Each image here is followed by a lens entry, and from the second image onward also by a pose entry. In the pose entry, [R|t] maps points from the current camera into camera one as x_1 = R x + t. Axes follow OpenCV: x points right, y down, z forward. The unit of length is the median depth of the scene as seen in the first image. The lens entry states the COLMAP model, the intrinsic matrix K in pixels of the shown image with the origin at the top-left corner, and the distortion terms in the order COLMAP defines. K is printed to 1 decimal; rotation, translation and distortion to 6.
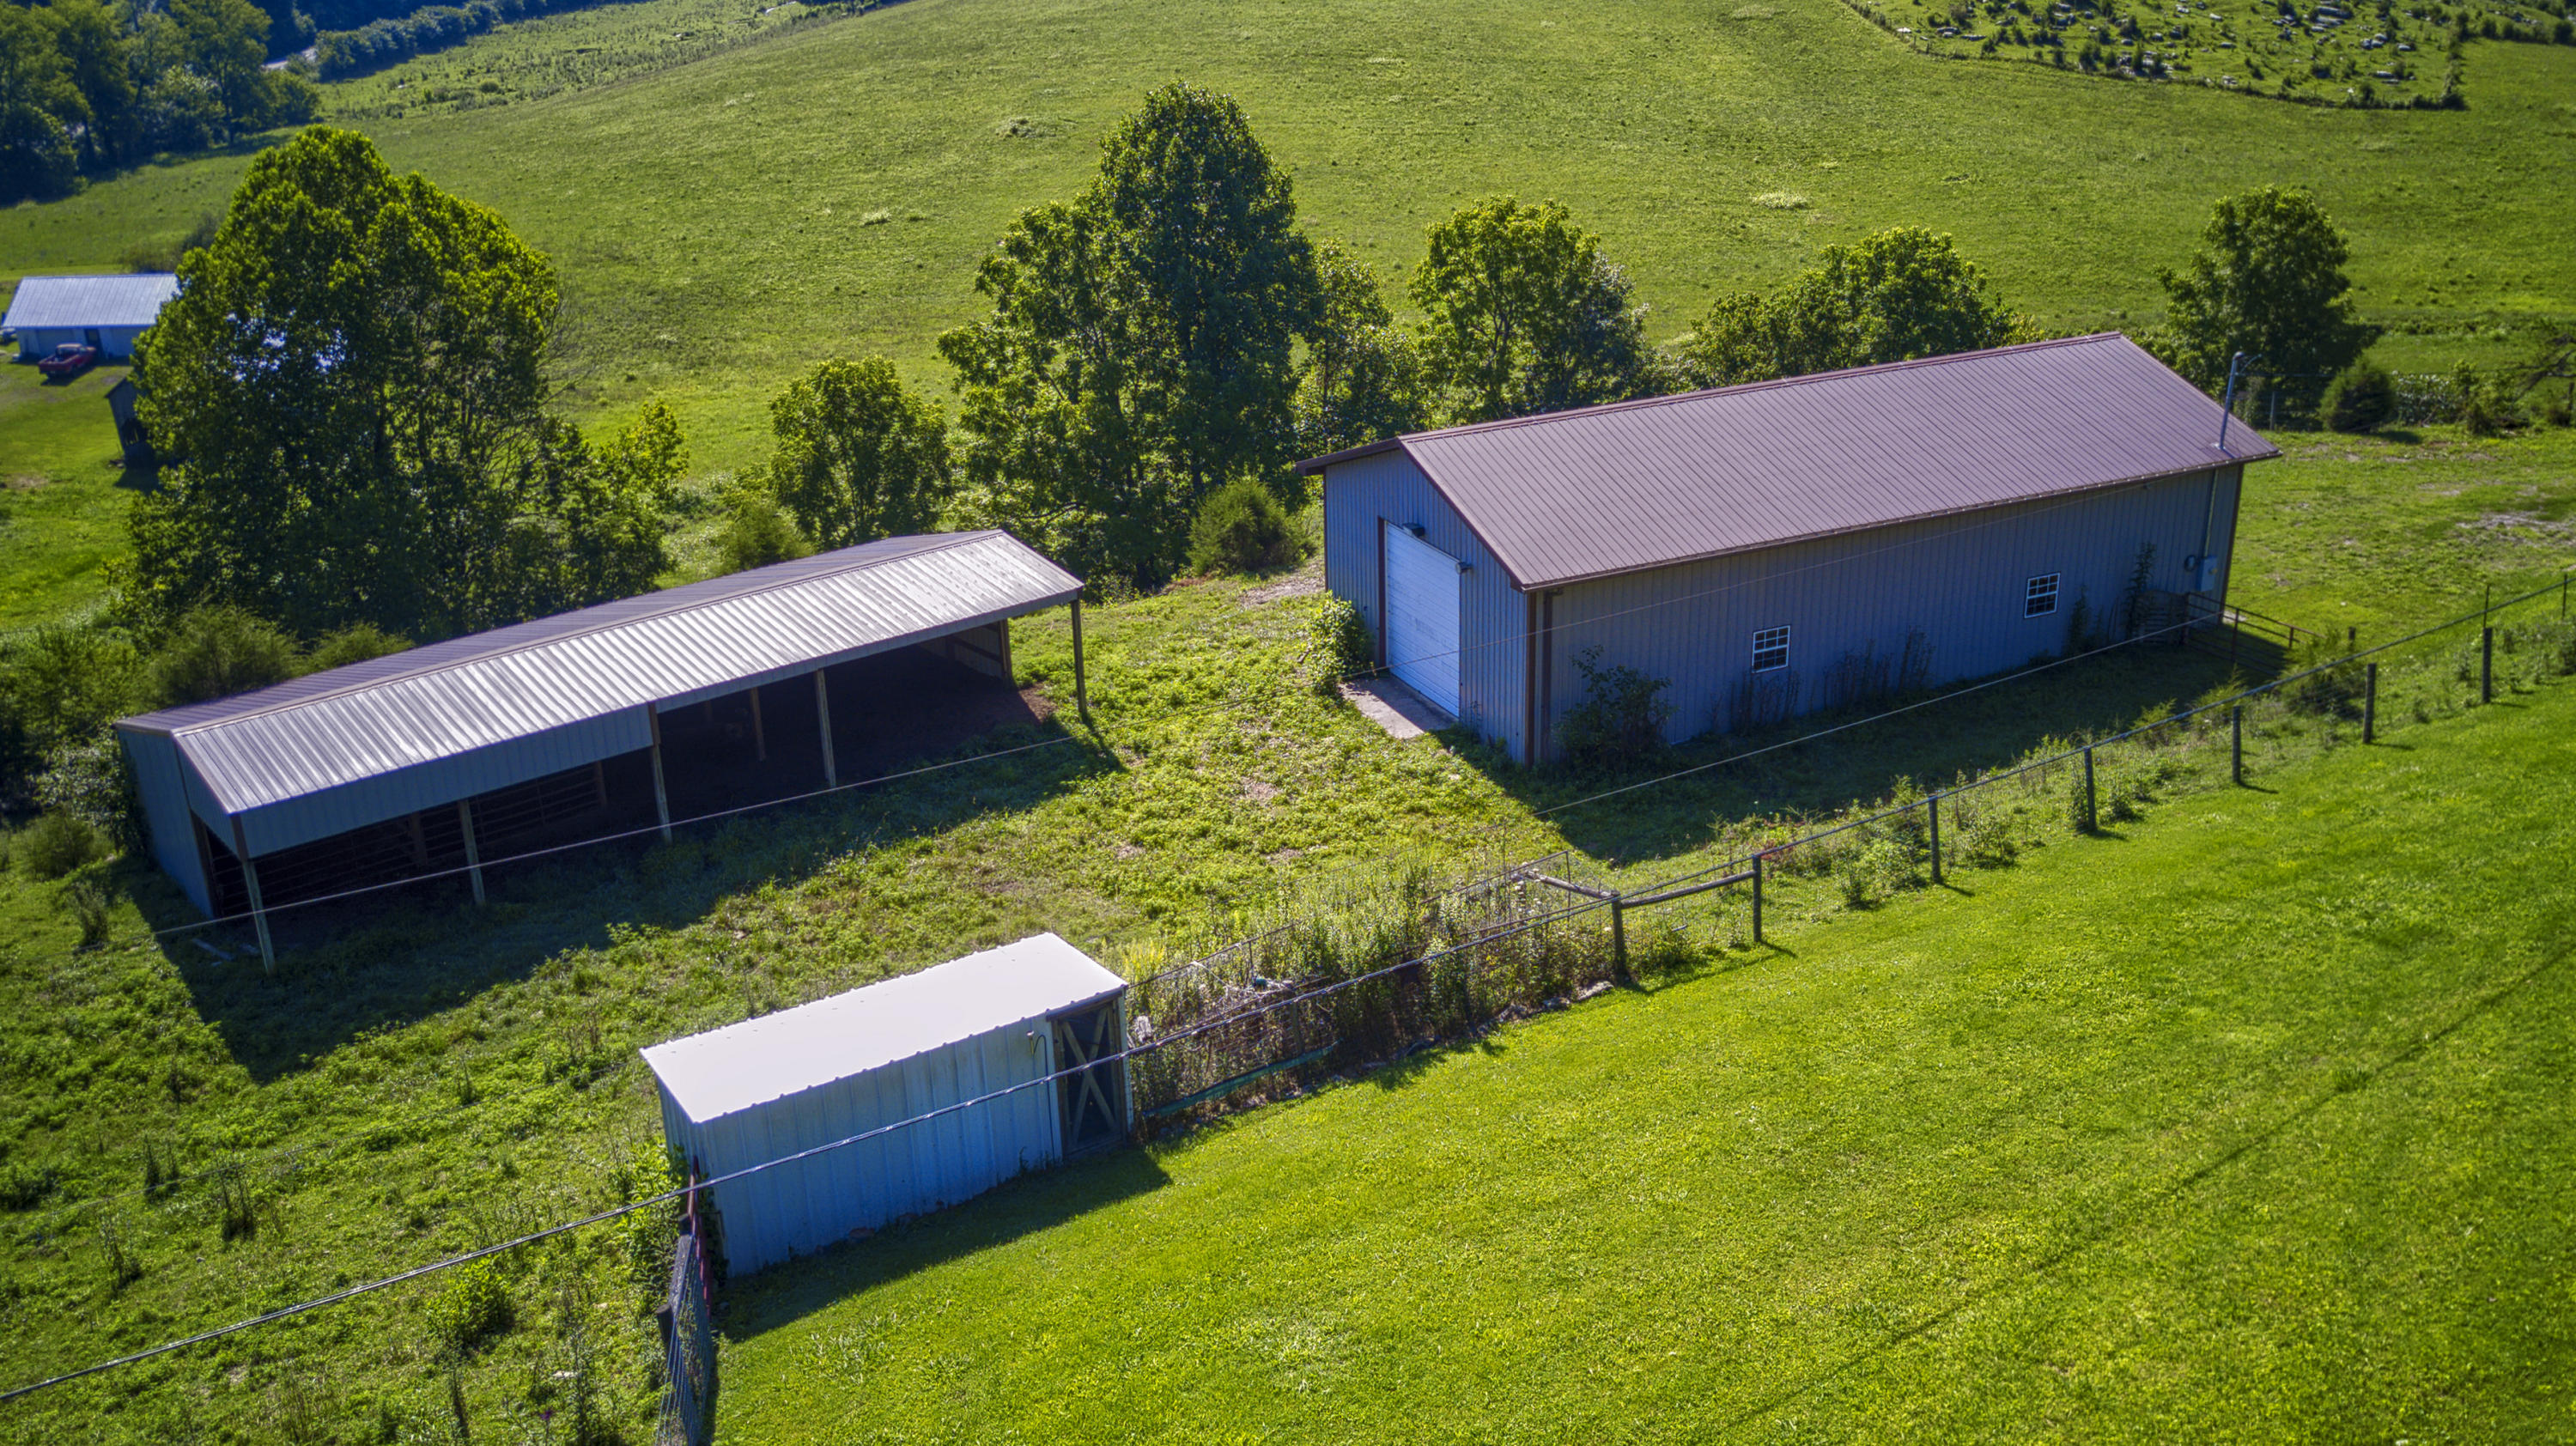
lens RADIAL K [[2178.1, 0, 1288.0], [0, 2178.1, 723.0], [0, 0, 1]] dist [-0.038354, 0.101167]
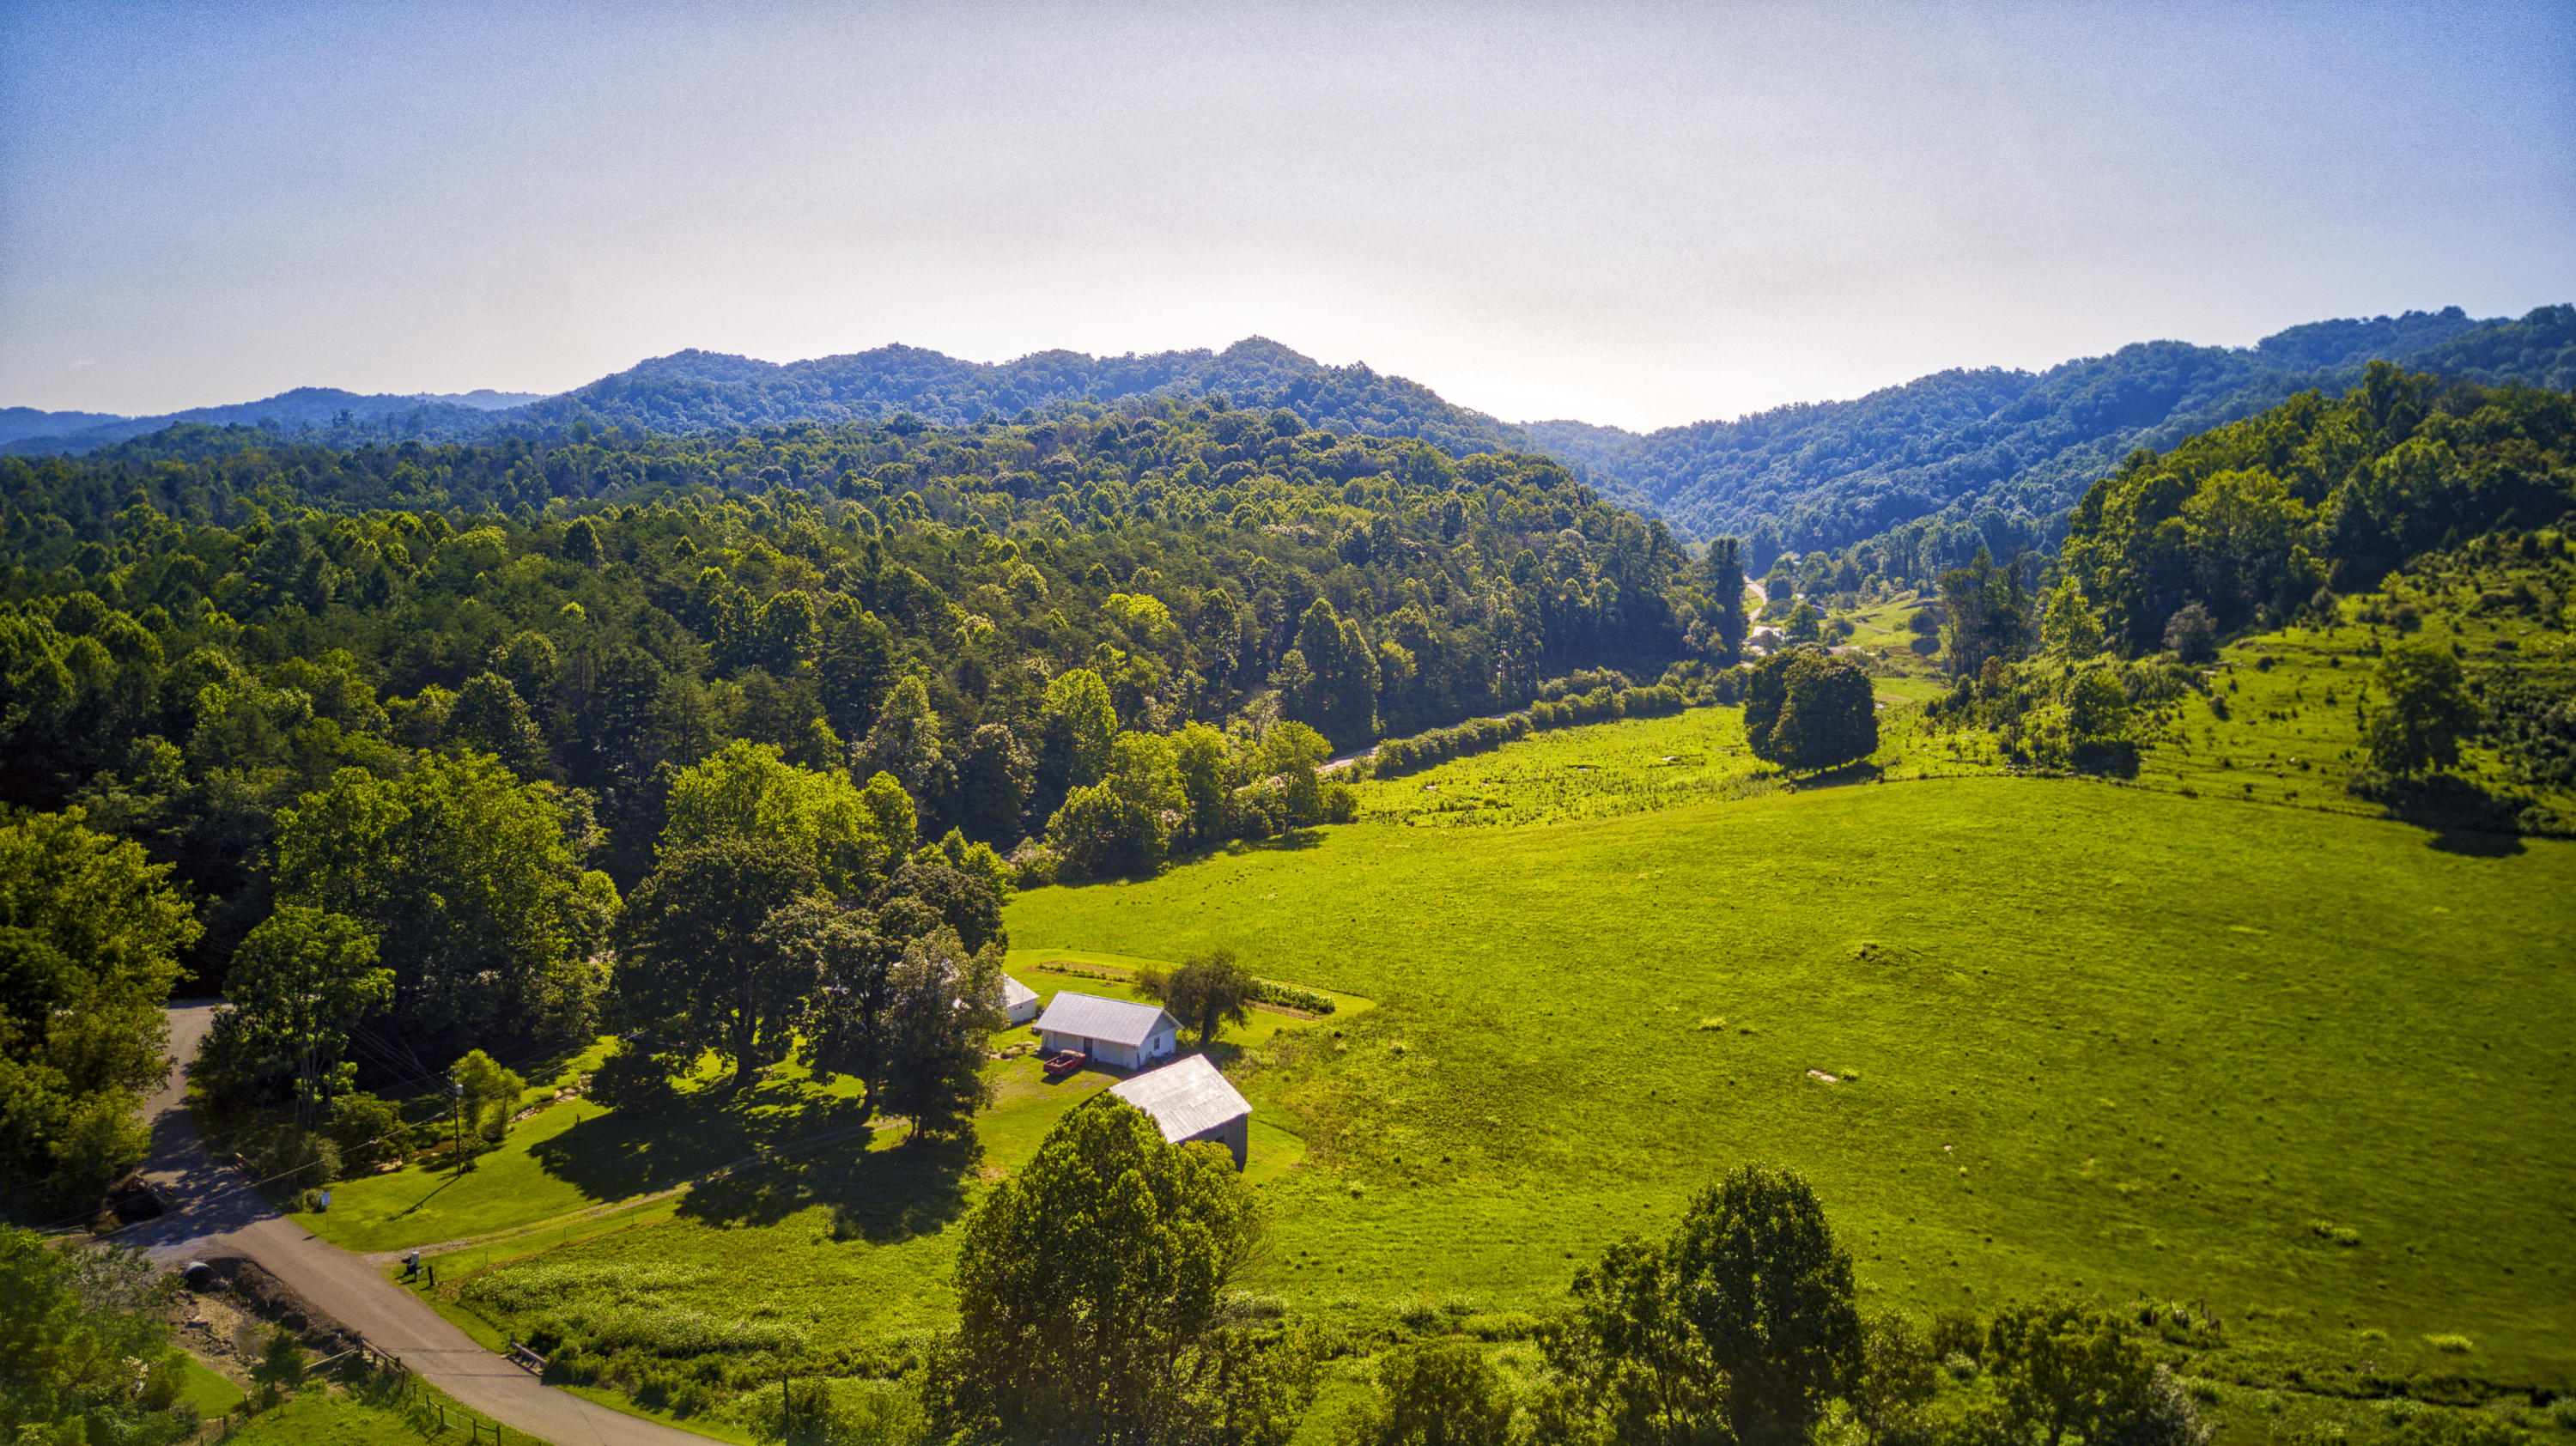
lens RADIAL K [[2009.2, 0, 1288.0], [0, 2009.2, 723.0], [0, 0, 1]] dist [-0.013554, 0.005382]
pose [[0.876857, 0.100366, -0.470159, 0.090075], [-0.225626, 0.949485, -0.218108, -0.095014], [0.424518, 0.297330, 0.855207, -0.046586]]
